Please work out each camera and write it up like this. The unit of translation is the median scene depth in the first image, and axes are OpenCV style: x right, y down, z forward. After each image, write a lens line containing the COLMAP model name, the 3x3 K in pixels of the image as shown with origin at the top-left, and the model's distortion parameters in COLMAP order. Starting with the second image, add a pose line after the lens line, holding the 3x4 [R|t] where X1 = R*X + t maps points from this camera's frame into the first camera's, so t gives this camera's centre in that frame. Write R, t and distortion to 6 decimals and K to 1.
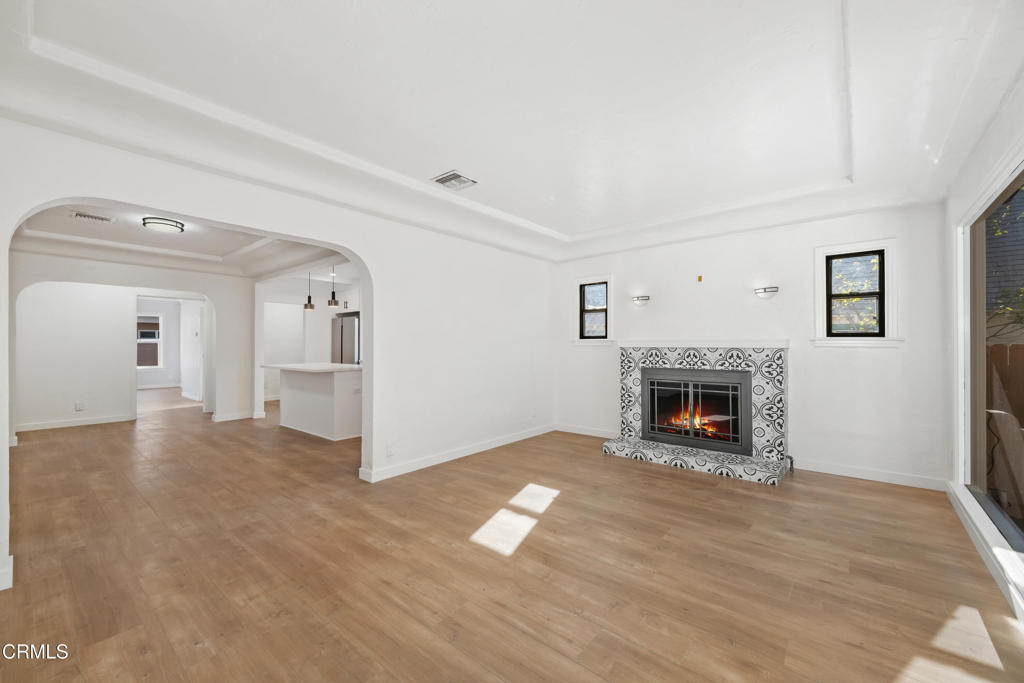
lens RADIAL K [[399.9, 0, 508.5], [0, 399.9, 340.8], [0, 0, 1]] dist [0.001388, 0.000135]
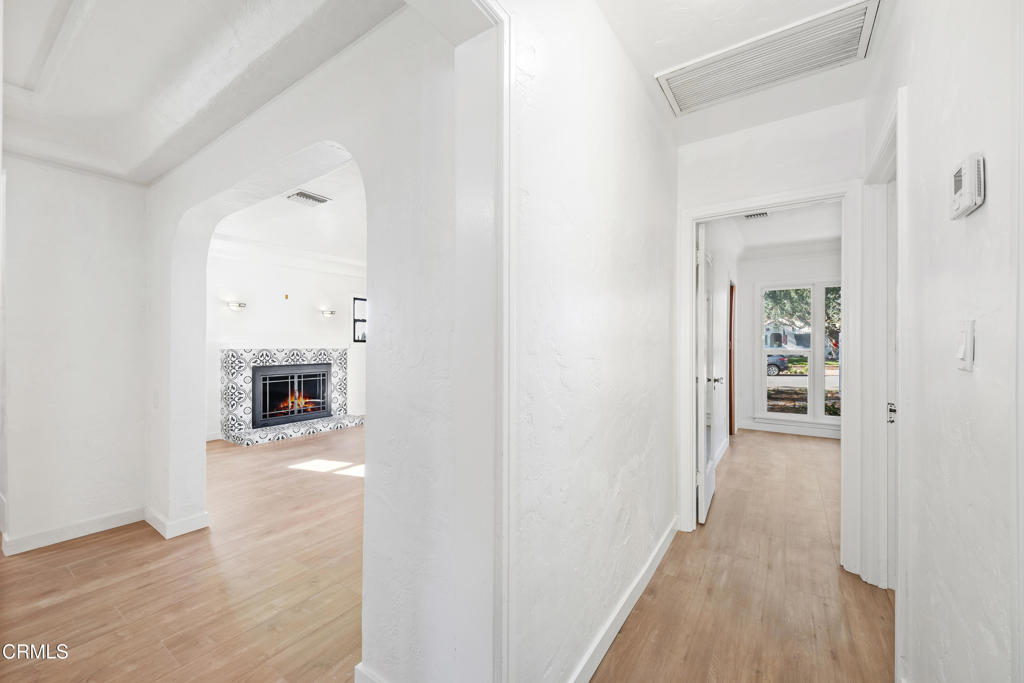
lens RADIAL K [[401.0, 0, 512.1], [0, 401.0, 343.3], [0, 0, 1]] dist [0.000209, -0.000091]
pose [[-0.098129, 0.005111, 0.995161, -1.048516], [-0.007972, 0.999951, -0.005922, 0.001208], [-0.995142, -0.008515, -0.098083, 0.440964]]
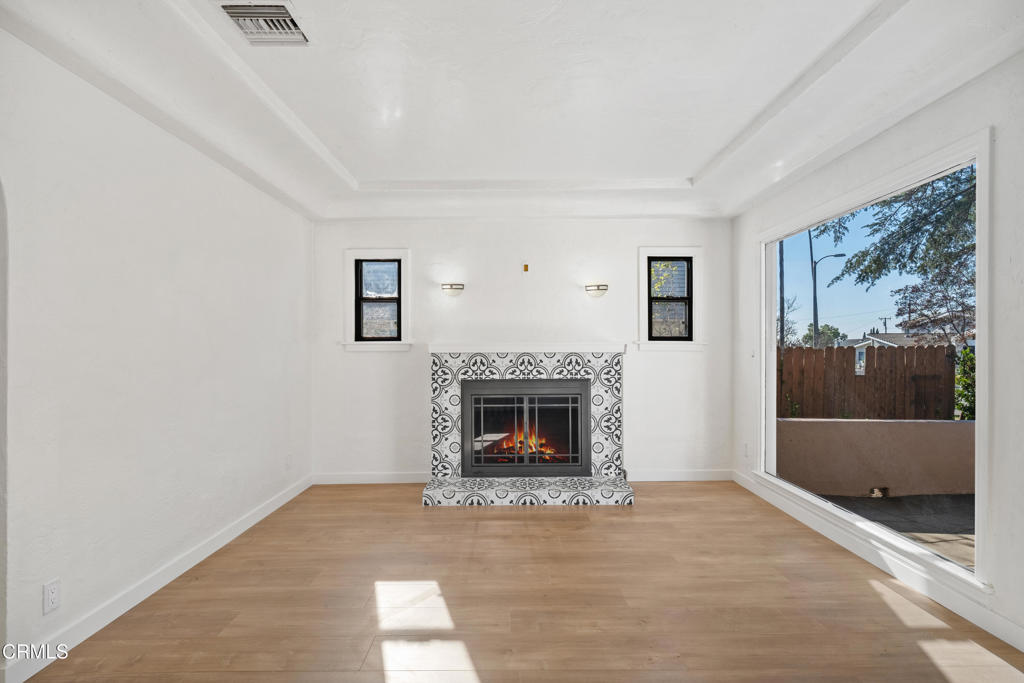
lens RADIAL K [[518.2, 0, 513.1], [0, 518.2, 345.7], [0, 0, 1]] dist [0.014938, -0.000637]
pose [[0.758325, 0.003998, 0.651864, -0.260775], [-0.002834, 0.999992, -0.002836, 0.006668], [-0.651870, 0.000303, 0.758331, 0.249490]]
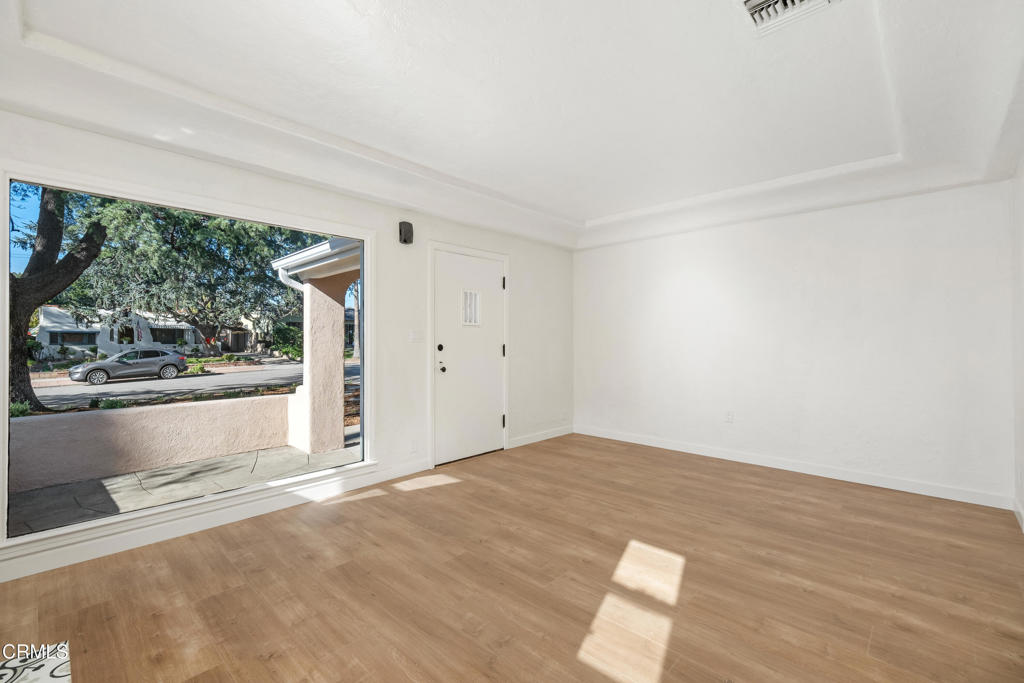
lens RADIAL K [[446.2, 0, 512.0], [0, 446.2, 341.5], [0, 0, 1]] dist [0.000471, -0.000068]
pose [[-0.998979, 0.003143, 0.045062, 0.145033], [0.002866, 0.999977, -0.006193, 0.012308], [-0.045080, -0.006057, -0.998965, 1.257014]]
